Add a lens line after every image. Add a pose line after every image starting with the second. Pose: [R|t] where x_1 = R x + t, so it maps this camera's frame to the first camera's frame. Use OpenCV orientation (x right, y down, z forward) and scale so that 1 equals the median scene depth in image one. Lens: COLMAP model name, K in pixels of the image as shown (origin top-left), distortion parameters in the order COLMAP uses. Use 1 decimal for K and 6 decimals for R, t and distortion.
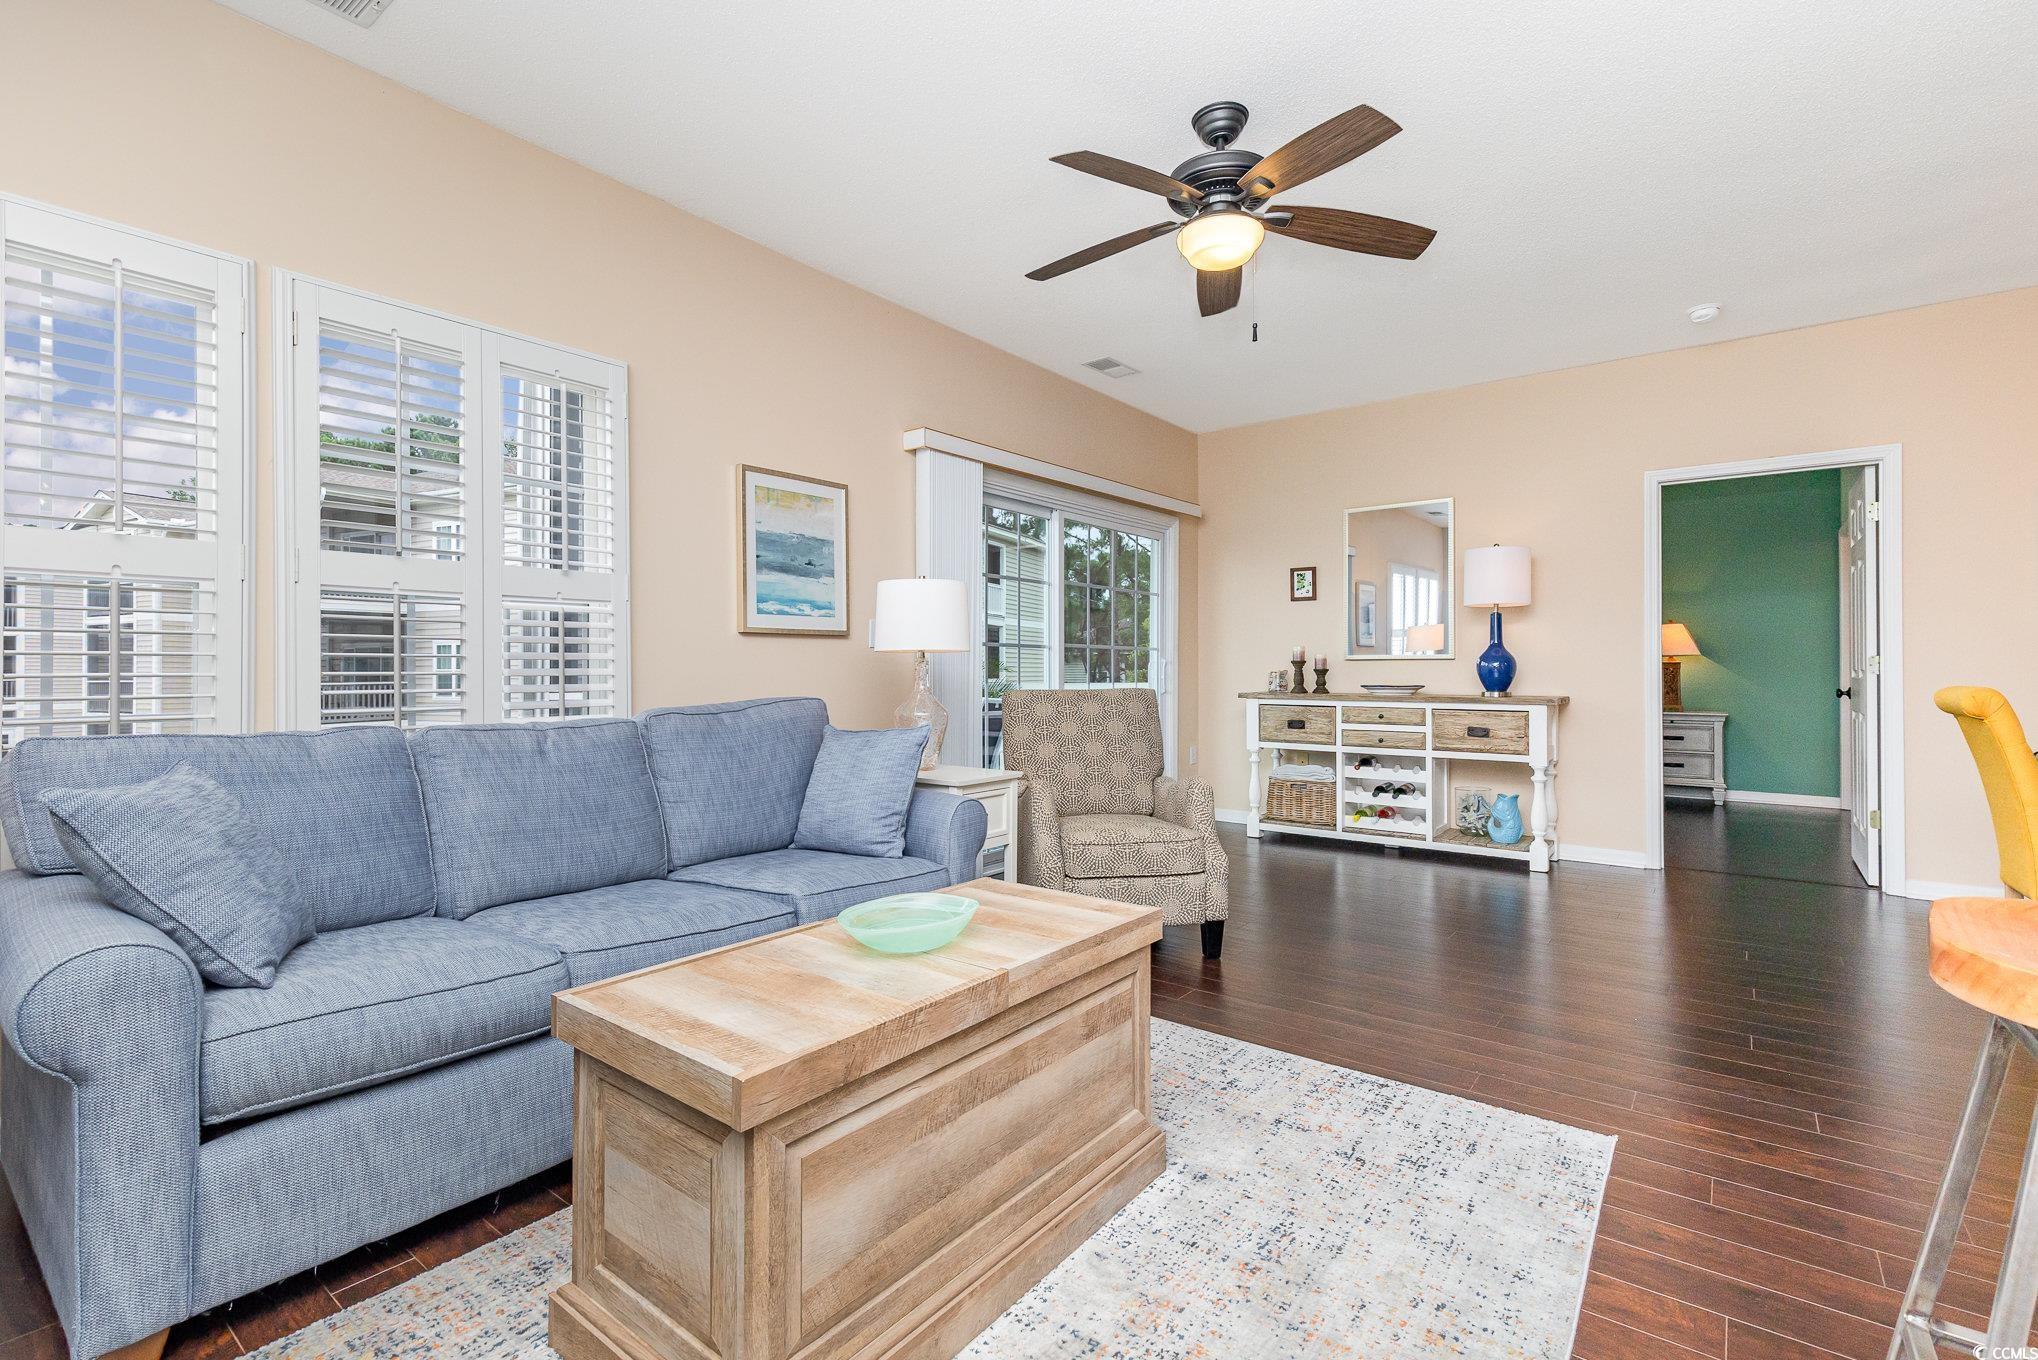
lens RADIAL K [[914.1, 0, 1014.2], [0, 914.1, 666.7], [0, 0, 1]] dist [0.004326, -0.000560]
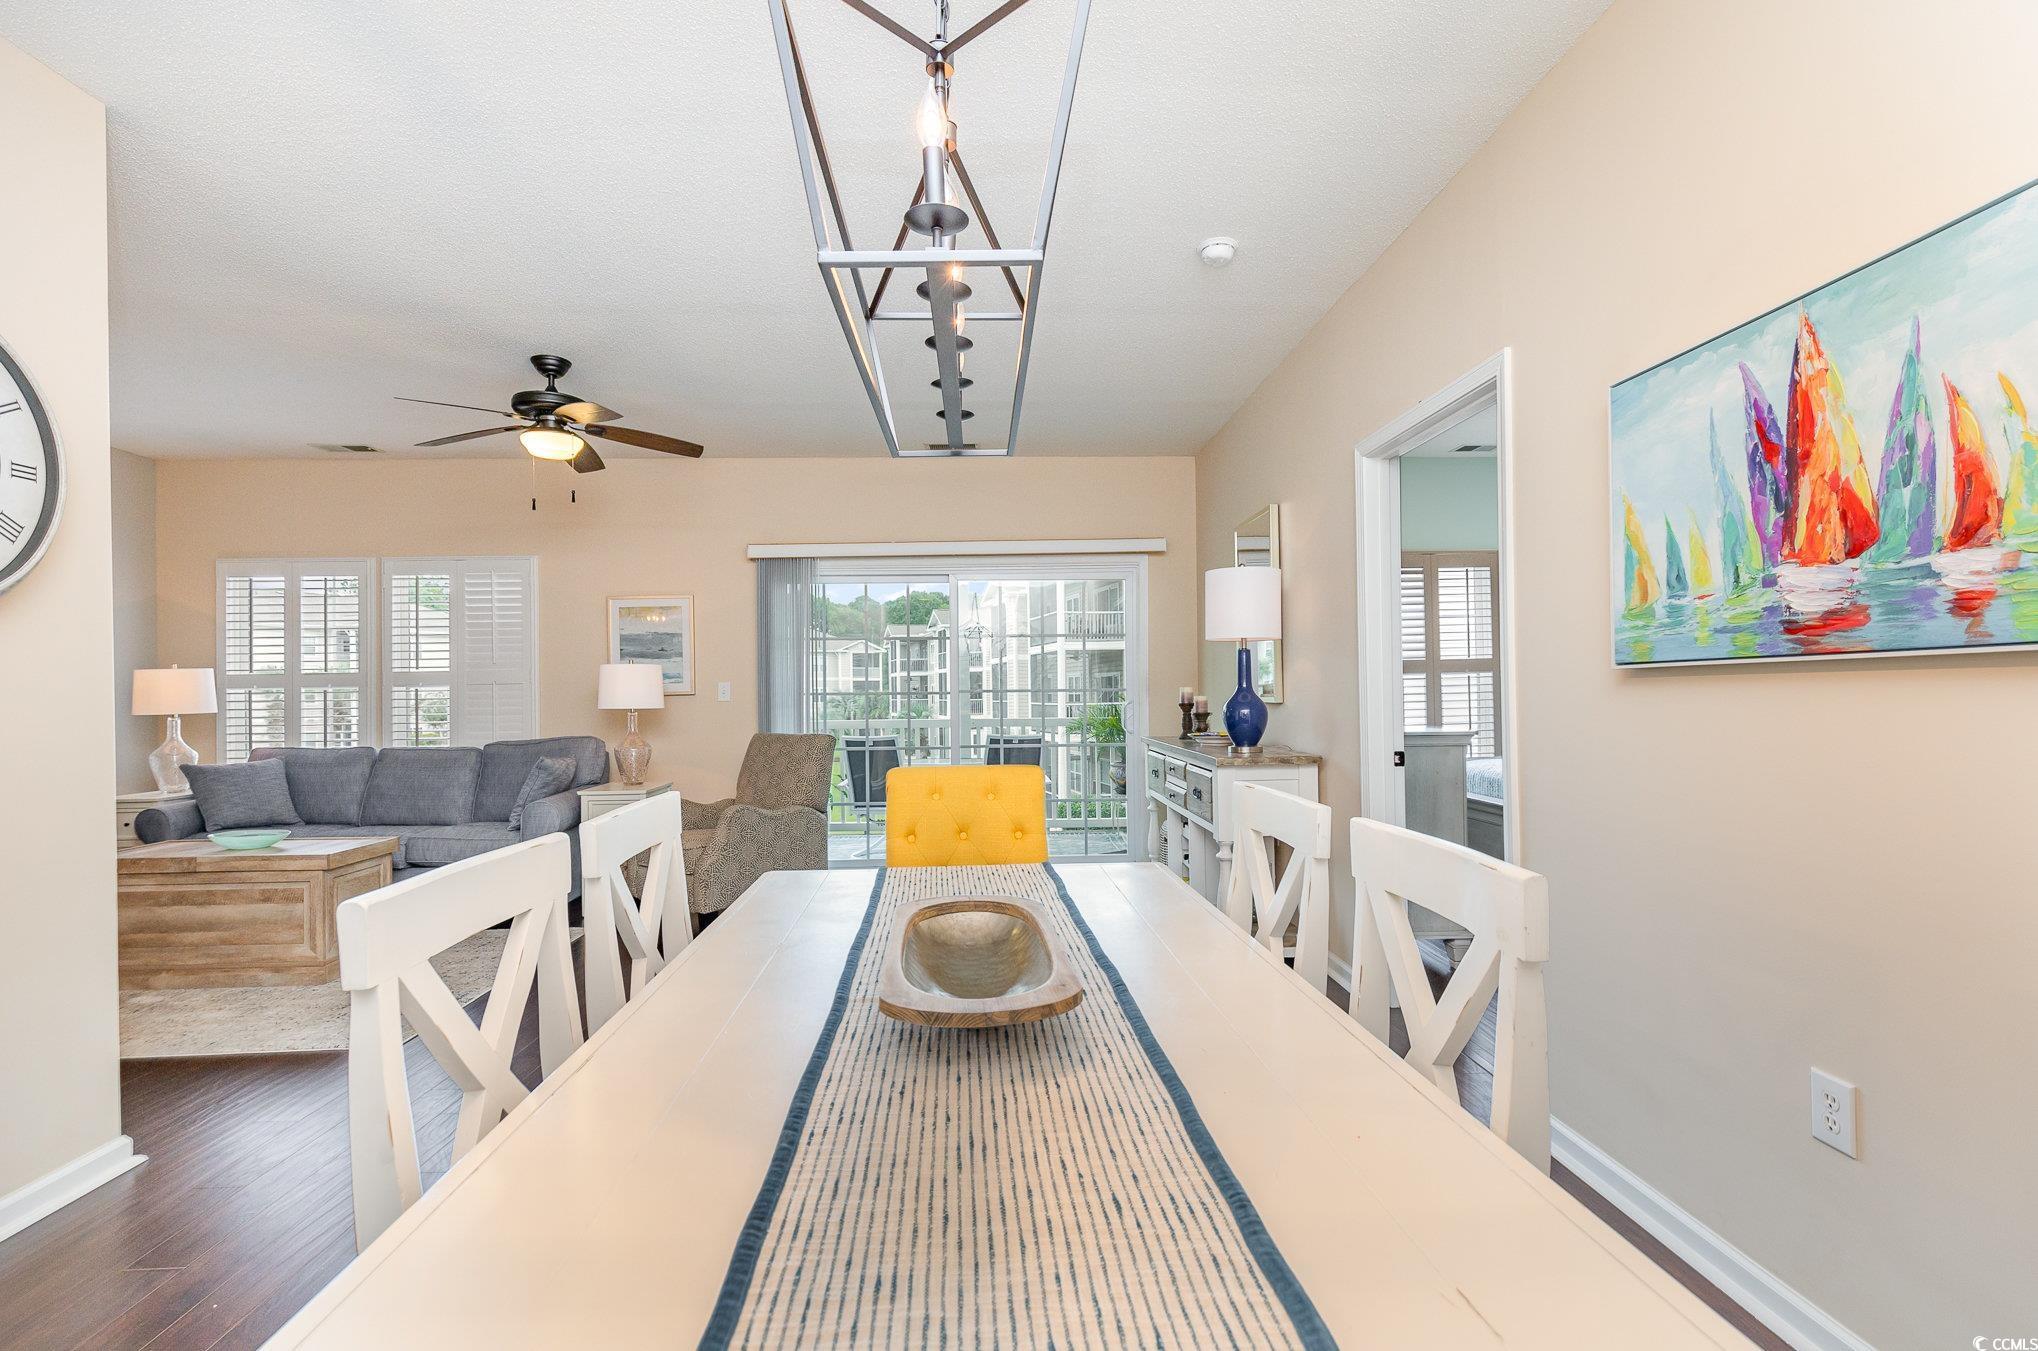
lens RADIAL K [[915.9, 0, 1014.2], [0, 915.9, 677.0], [0, 0, 1]] dist [0.006427, -0.001276]
pose [[0.653395, -0.020718, -0.756734, 1.315070], [0.014534, 0.999785, -0.014823, -0.033187], [0.756878, -0.001313, 0.653555, 0.412234]]
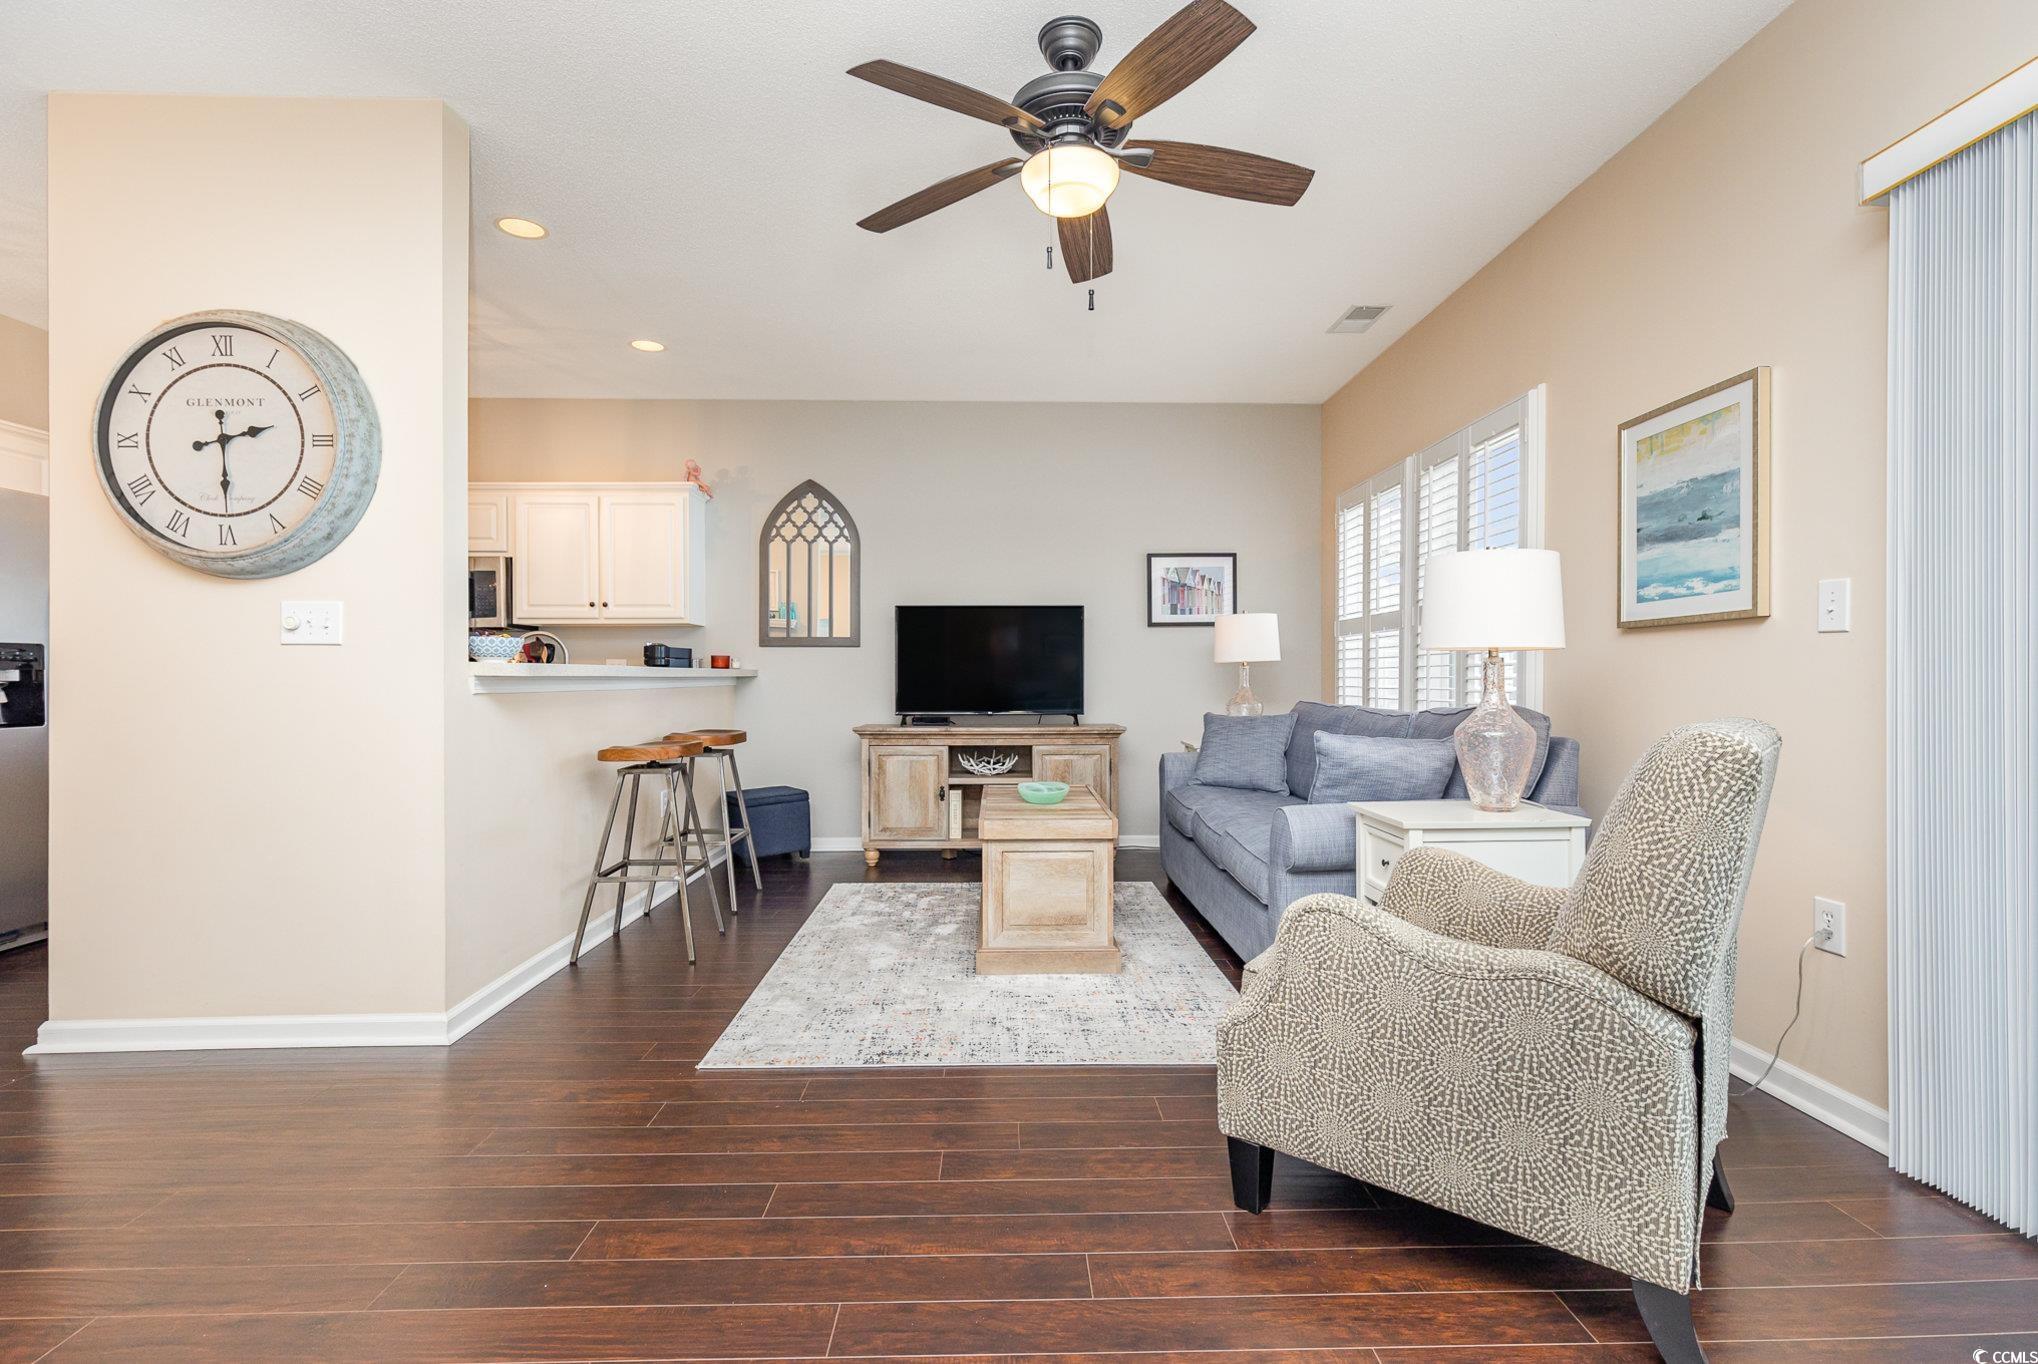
lens RADIAL K [[925.4, 0, 1023.4], [0, 925.4, 678.6], [0, 0, 1]] dist [0.005113, 0.000685]
pose [[-0.767294, 0.003631, -0.641285, 0.583003], [0.004822, 0.999988, -0.000107, 0.004325], [0.641278, -0.003174, -0.767302, 1.162421]]
